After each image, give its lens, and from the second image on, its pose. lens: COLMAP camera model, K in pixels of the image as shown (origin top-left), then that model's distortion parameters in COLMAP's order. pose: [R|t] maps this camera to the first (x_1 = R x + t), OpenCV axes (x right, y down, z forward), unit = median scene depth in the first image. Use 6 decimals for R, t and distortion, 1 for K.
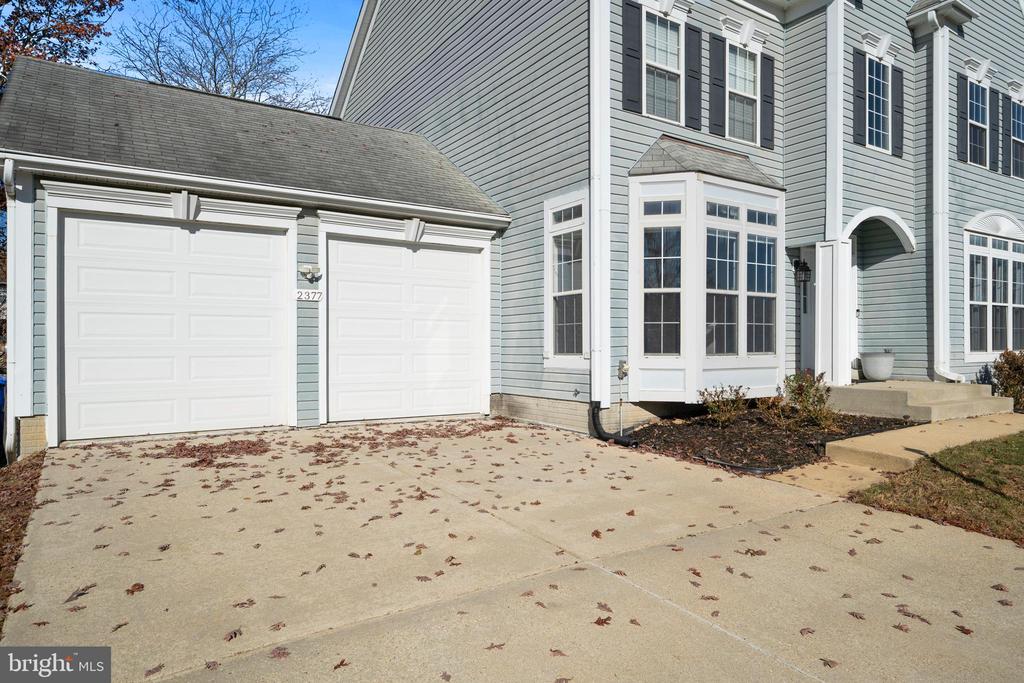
lens RADIAL K [[652.1, 0, 514.2], [0, 652.1, 348.0], [0, 0, 1]] dist [0.000606, -0.001301]
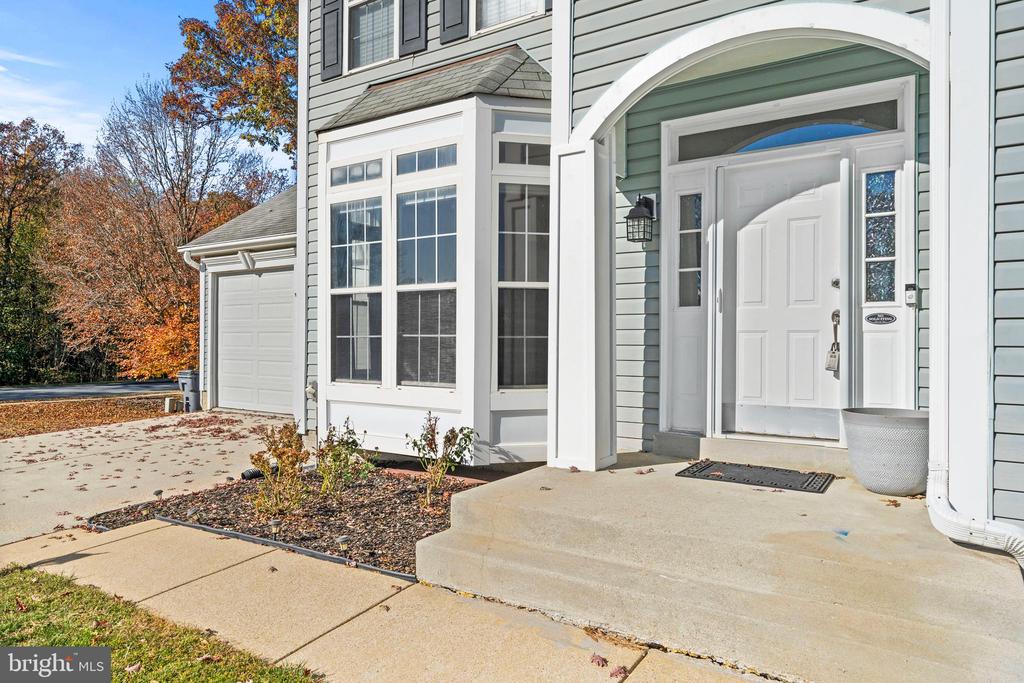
lens RADIAL K [[661.2, 0, 512.0], [0, 661.2, 341.5], [0, 0, 1]] dist [0.000806, -0.000118]
pose [[0.389006, 0.003490, -0.921229, 0.979625], [-0.012467, 0.999921, -0.001477, -0.031895], [0.921151, 0.012059, 0.389019, 0.841670]]
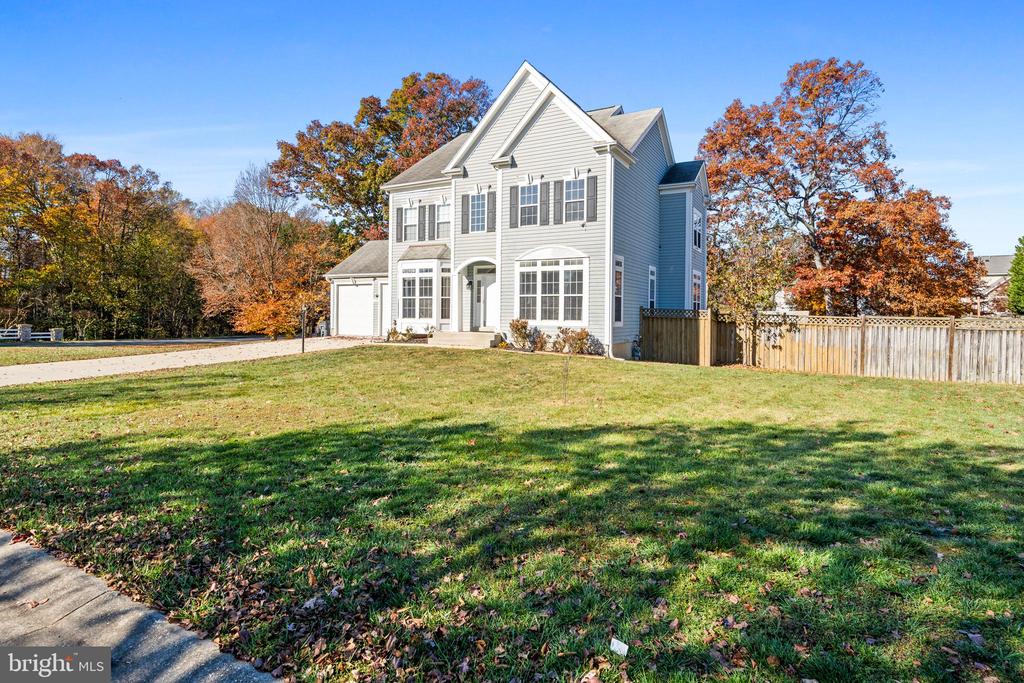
lens RADIAL K [[542.9, 0, 512.8], [0, 542.9, 315.8], [0, 0, 1]] dist [-0.000421, -0.000112]
pose [[0.473382, 0.006643, -0.880832, 2.641053], [-0.015870, 0.999874, -0.000989, -0.006430], [0.880714, 0.014447, 0.473428, 0.222697]]
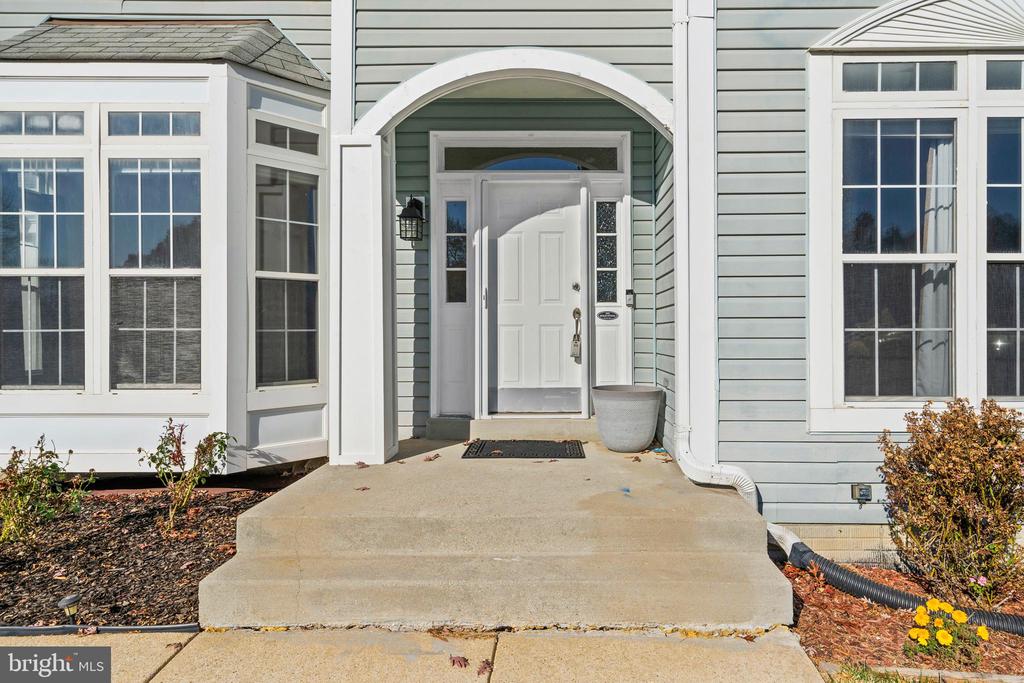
lens RADIAL K [[564.4, 0, 555.0], [0, 564.4, 330.0], [0, 0, 1]] dist [0.001324, -0.000598]
pose [[0.834123, -0.000108, -0.551578, 0.893846], [-0.004237, 0.999969, -0.006603, -0.035228], [0.551562, 0.007845, 0.834097, 0.807777]]
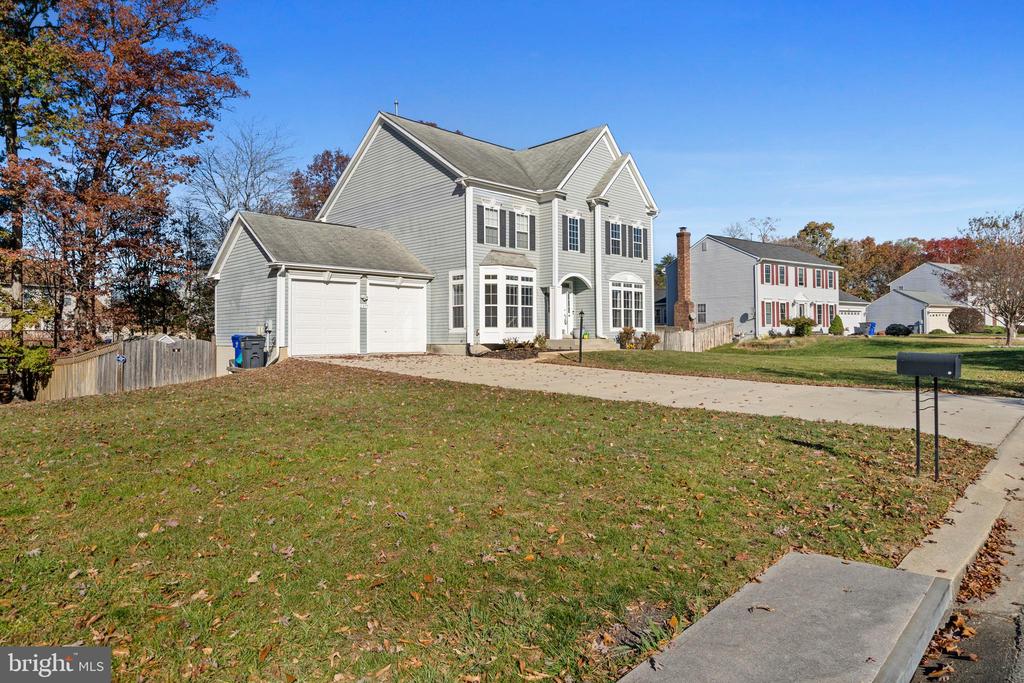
lens RADIAL K [[624.4, 0, 514.3], [0, 624.4, 316.5], [0, 0, 1]] dist [0.000327, -0.000237]
pose [[0.979474, 0.000664, 0.201568, -0.216441], [0.006426, 0.999383, -0.034519, 0.054145], [-0.201467, 0.035105, 0.978866, -1.622151]]
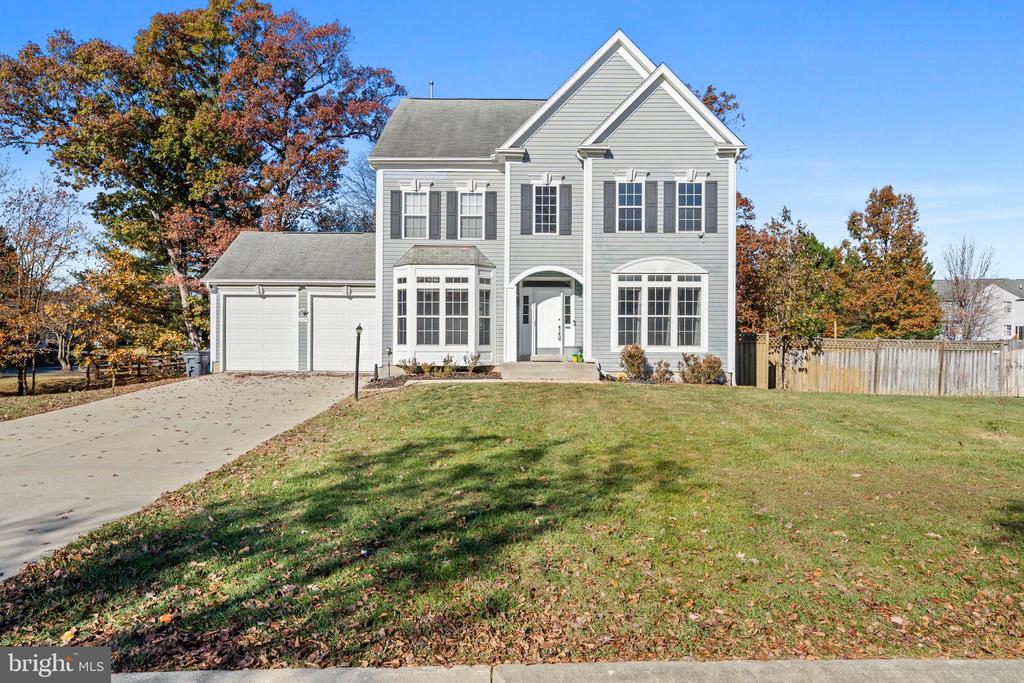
lens RADIAL K [[637.2, 0, 498.2], [0, 637.2, 343.8], [0, 0, 1]] dist [0.000091, -0.001247]
pose [[0.836762, 0.007975, -0.547508, 1.616532], [-0.008625, 0.999962, 0.001383, 0.000983], [0.547498, 0.003565, 0.836799, -0.636854]]
